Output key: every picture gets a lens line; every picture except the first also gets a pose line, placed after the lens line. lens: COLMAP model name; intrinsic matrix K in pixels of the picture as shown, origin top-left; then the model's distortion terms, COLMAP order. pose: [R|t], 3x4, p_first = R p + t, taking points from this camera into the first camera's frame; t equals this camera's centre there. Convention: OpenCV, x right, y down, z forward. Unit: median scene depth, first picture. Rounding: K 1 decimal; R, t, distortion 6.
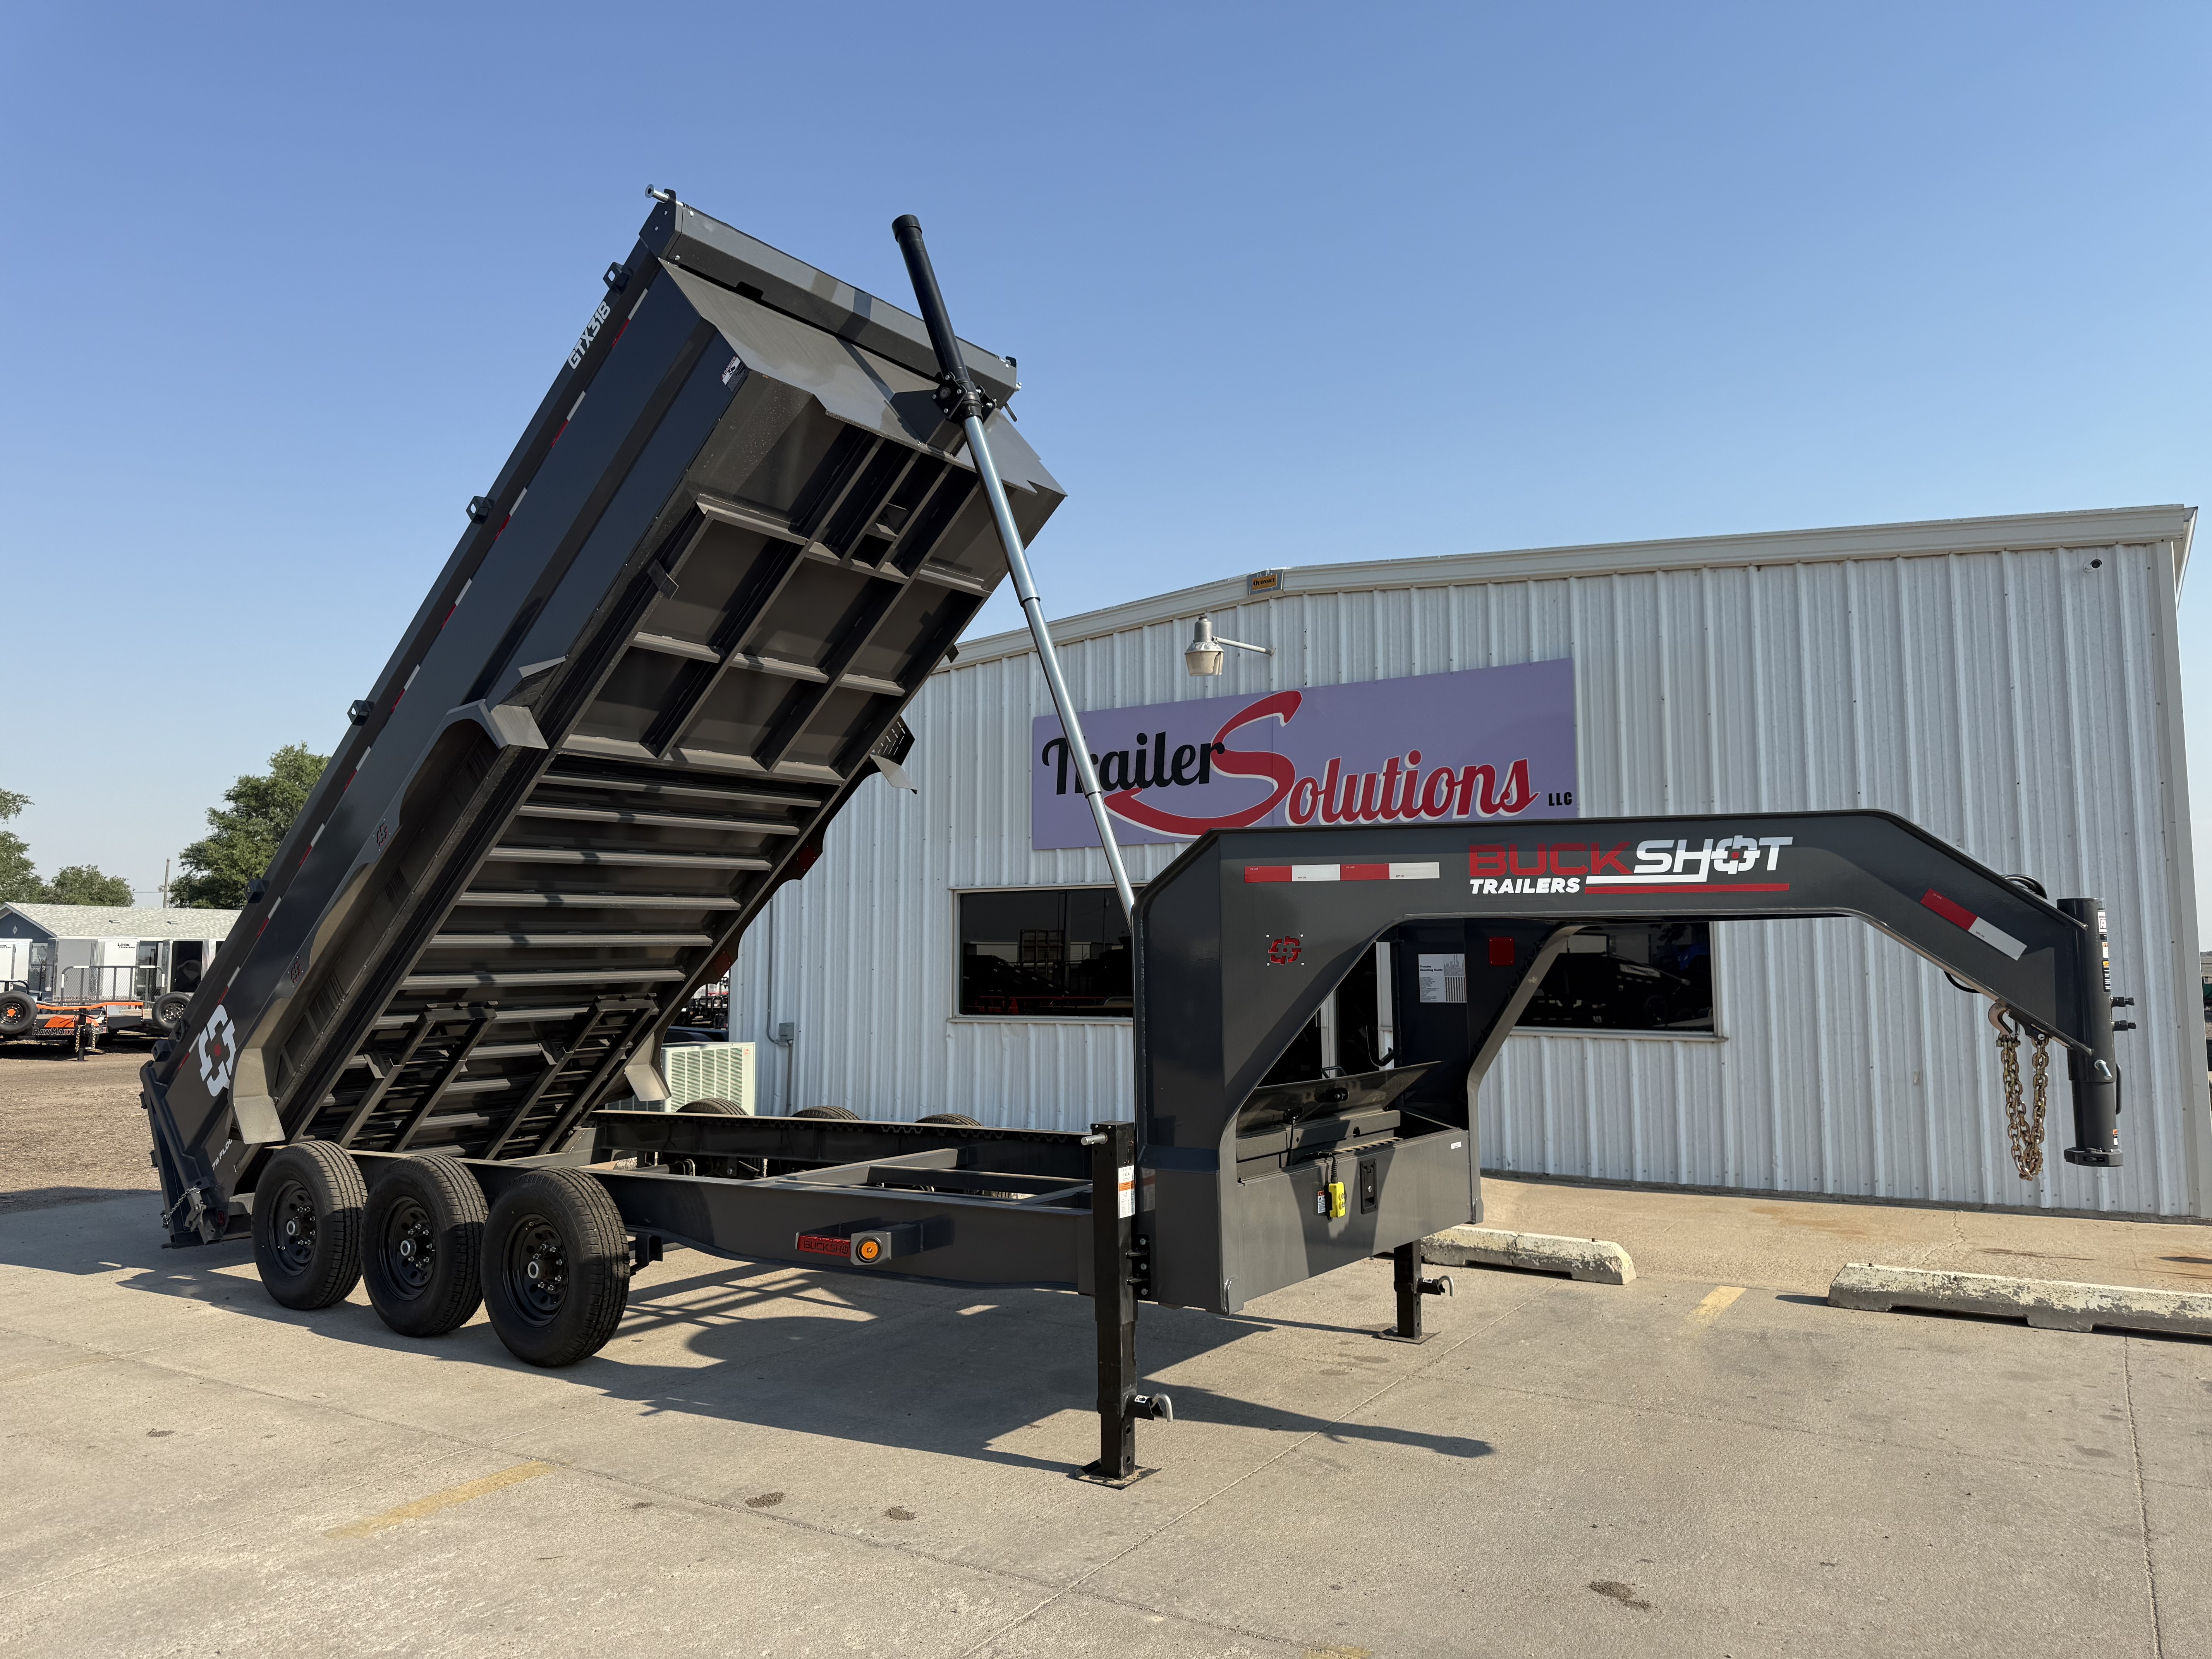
lens RADIAL K [[1549.2, 0, 1102.7], [0, 1549.2, 820.4], [0, 0, 1]] dist [0.107021, -0.159633]
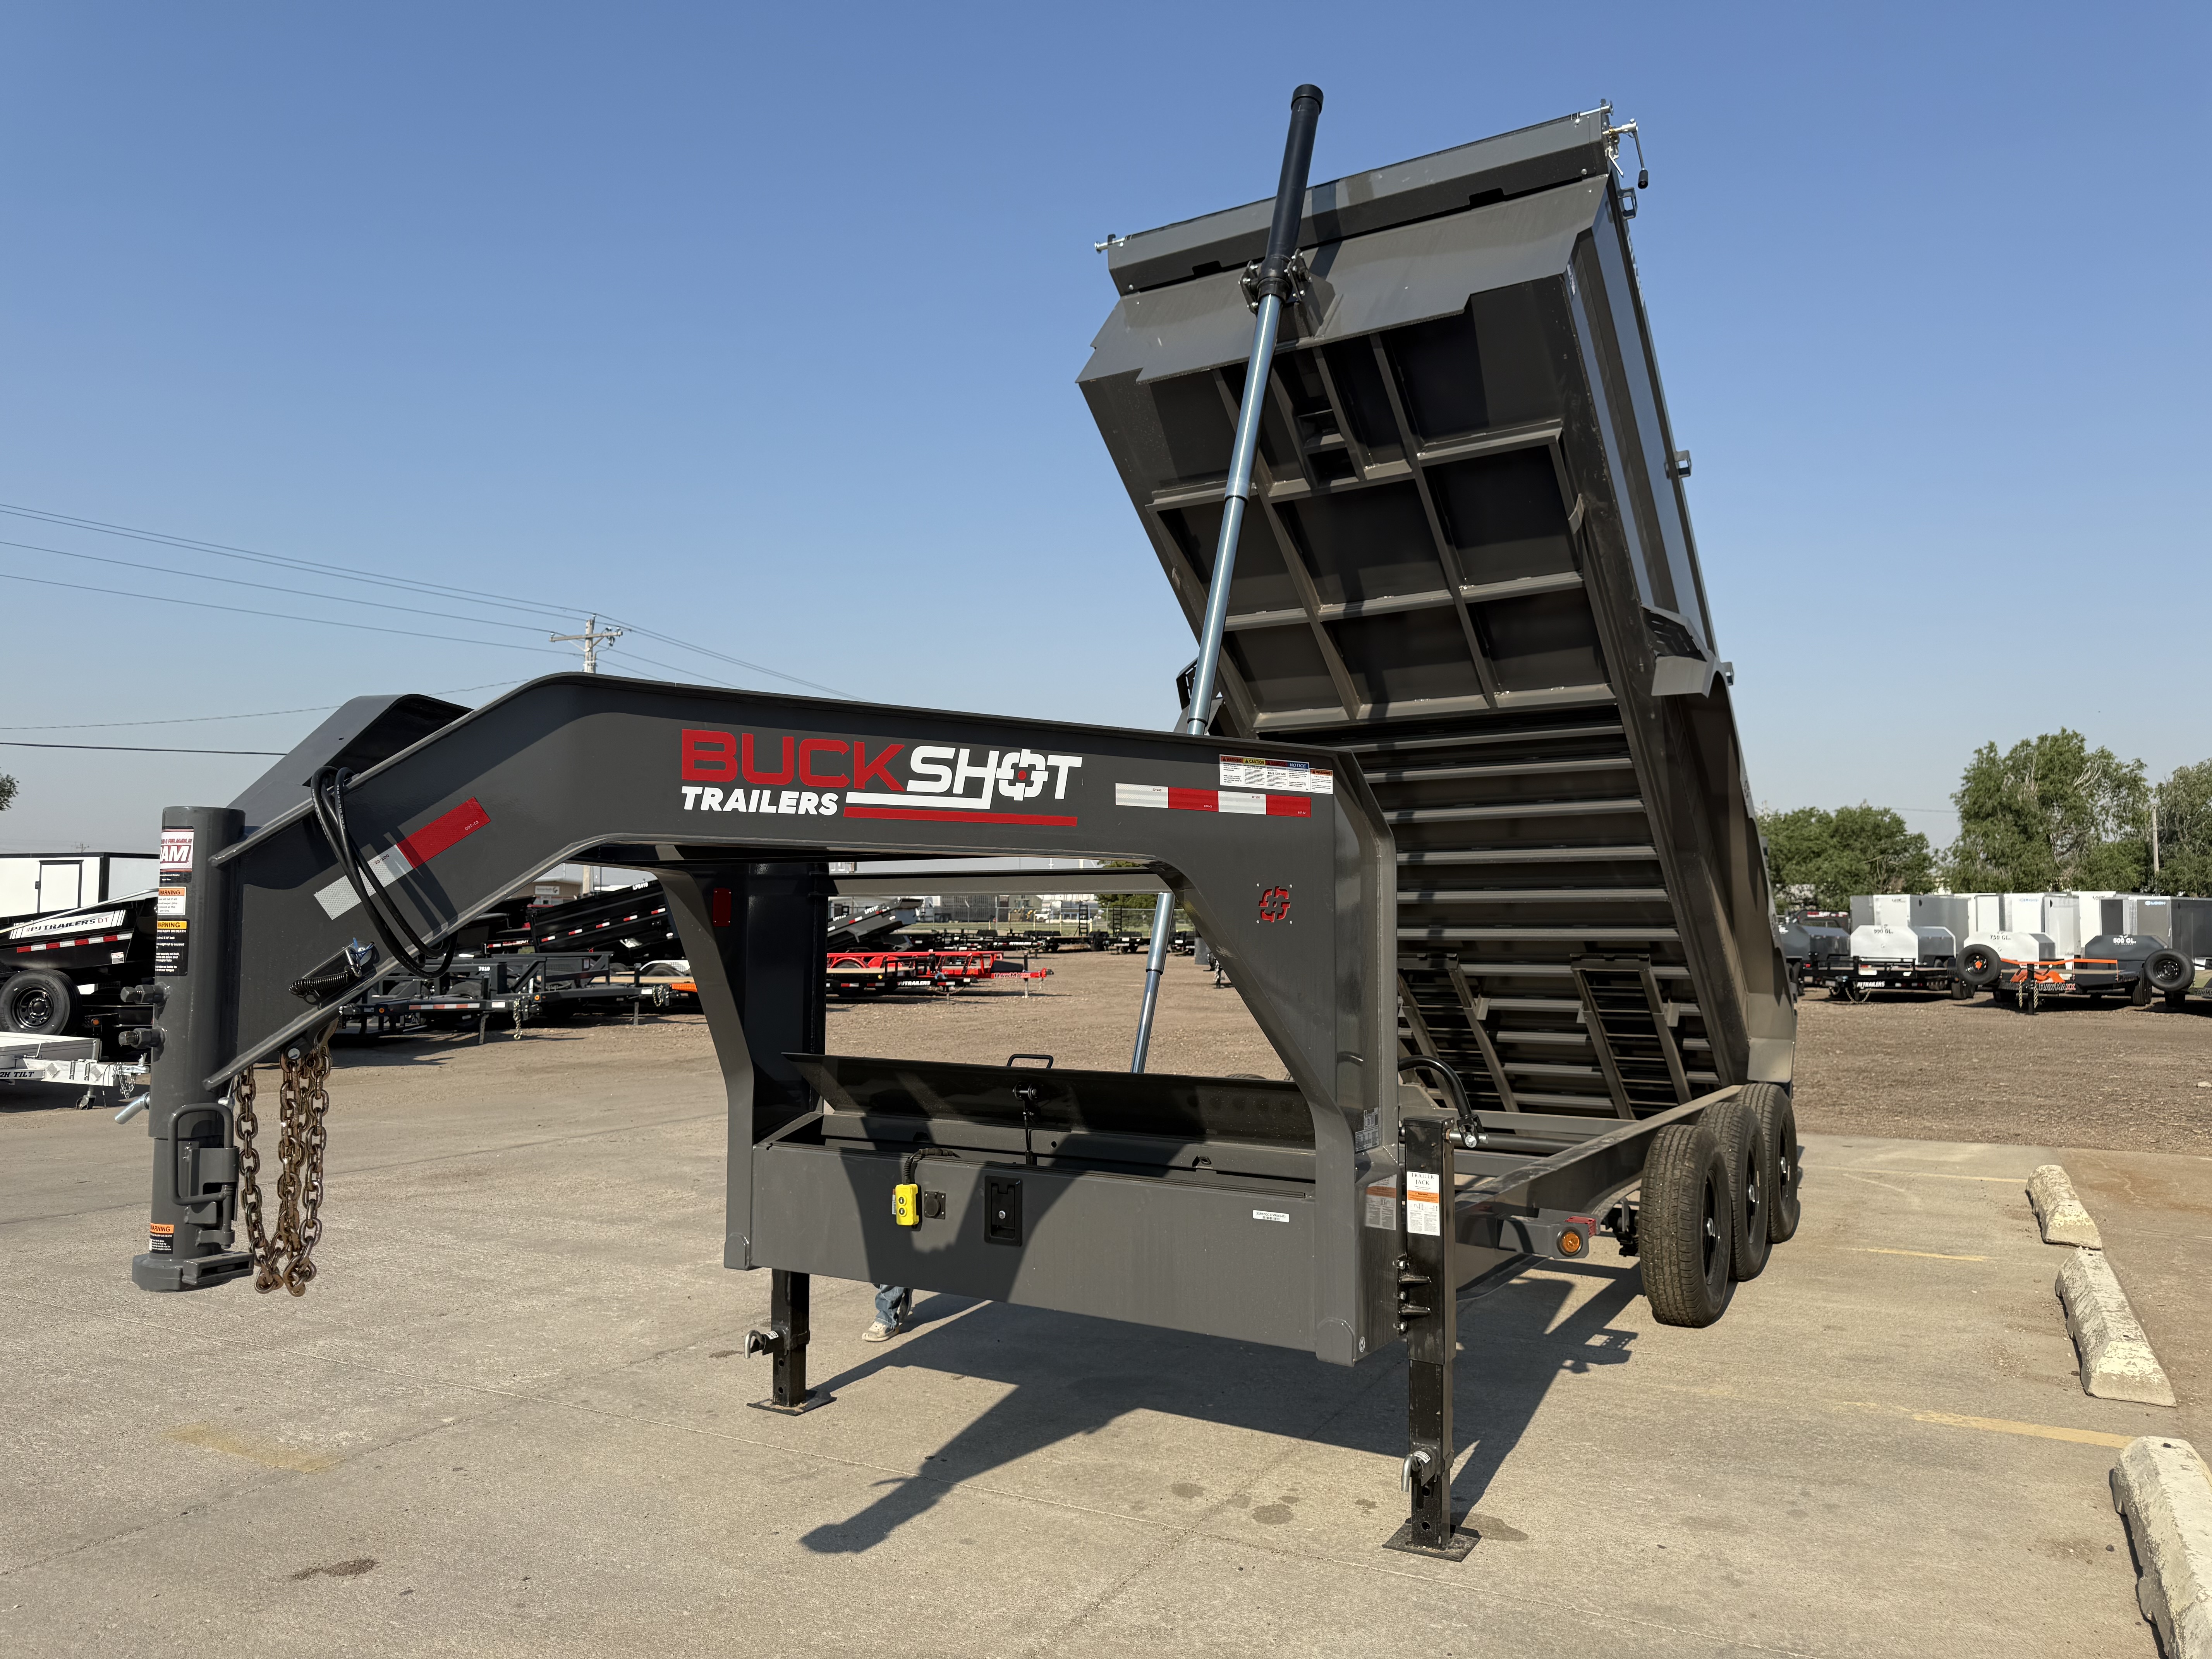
lens RADIAL K [[1562.8, 0, 1108.7], [0, 1562.8, 831.2], [0, 0, 1]] dist [0.049228, -0.057291]
pose [[0.068790, -0.052078, -0.996271, 0.493554], [0.087644, 0.995091, -0.045965, 0.045739], [0.993774, -0.084155, 0.073017, 0.525295]]
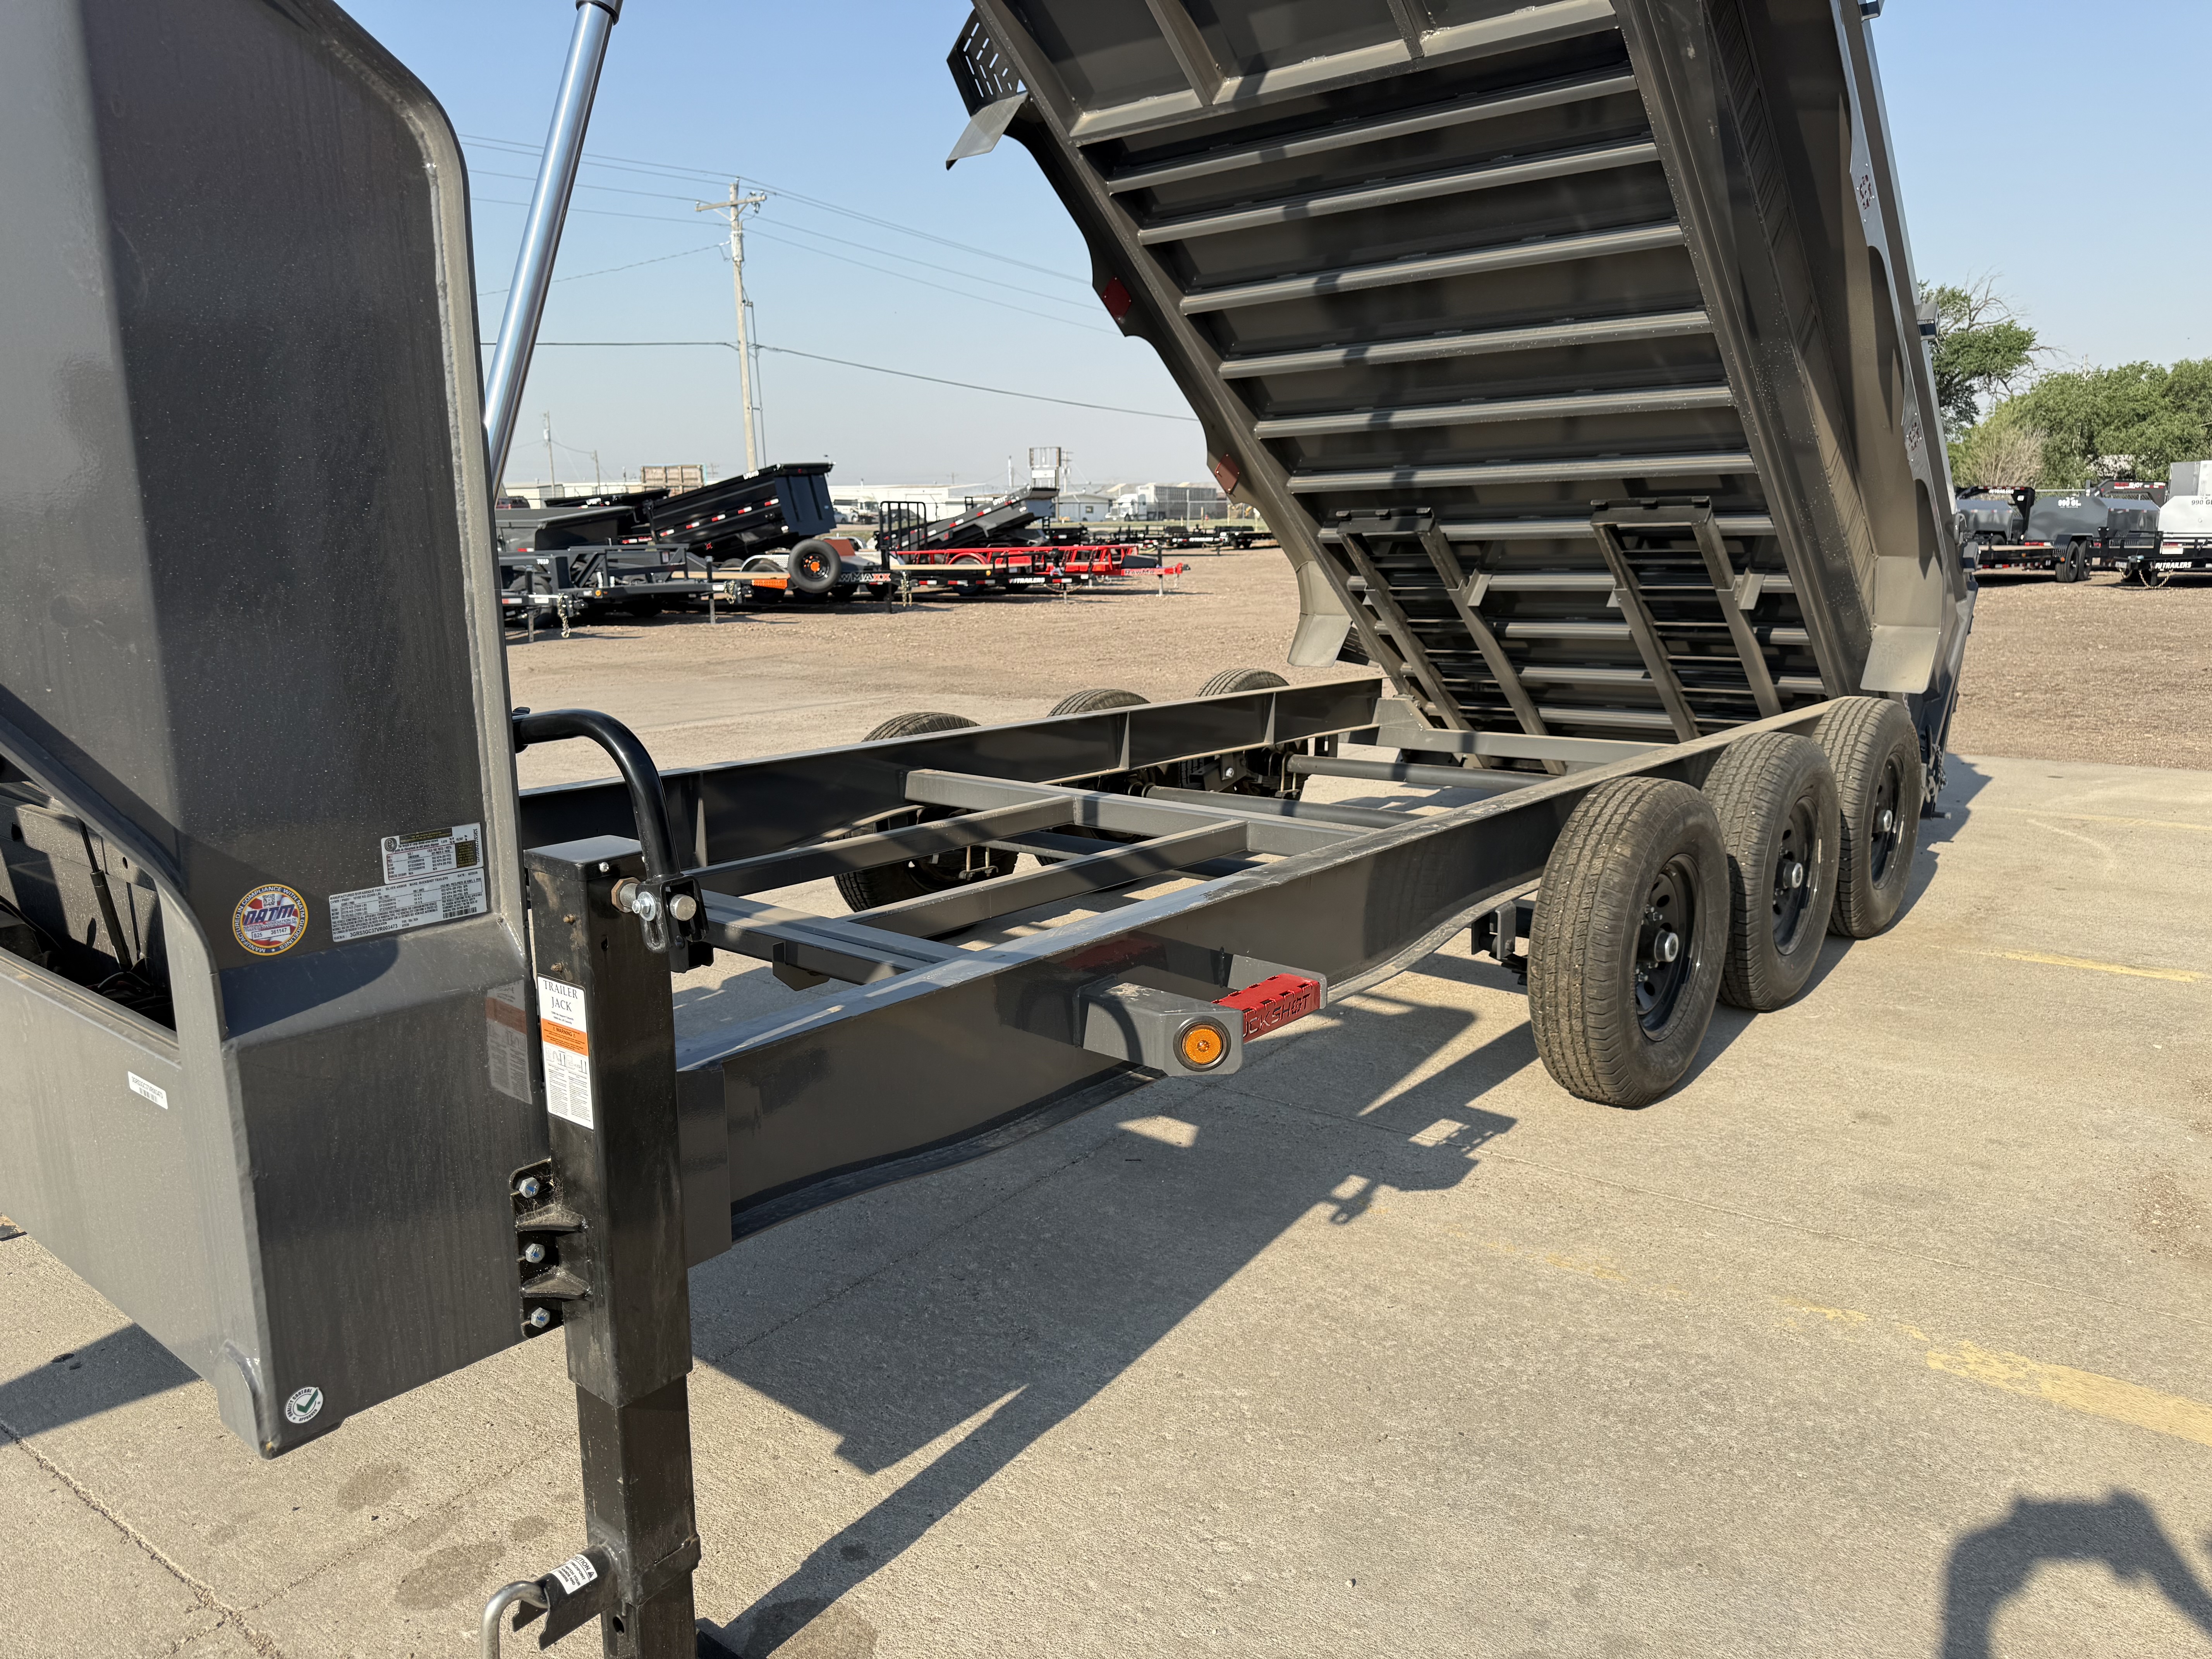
lens RADIAL K [[1554.4, 0, 1149.9], [0, 1554.4, 795.2], [0, 0, 1]] dist [0.098861, -0.104041]
pose [[-0.062678, 0.176858, -0.982239, 0.260333], [0.101105, 0.980236, 0.170045, 0.082625], [0.992899, -0.088651, -0.079320, 0.692331]]
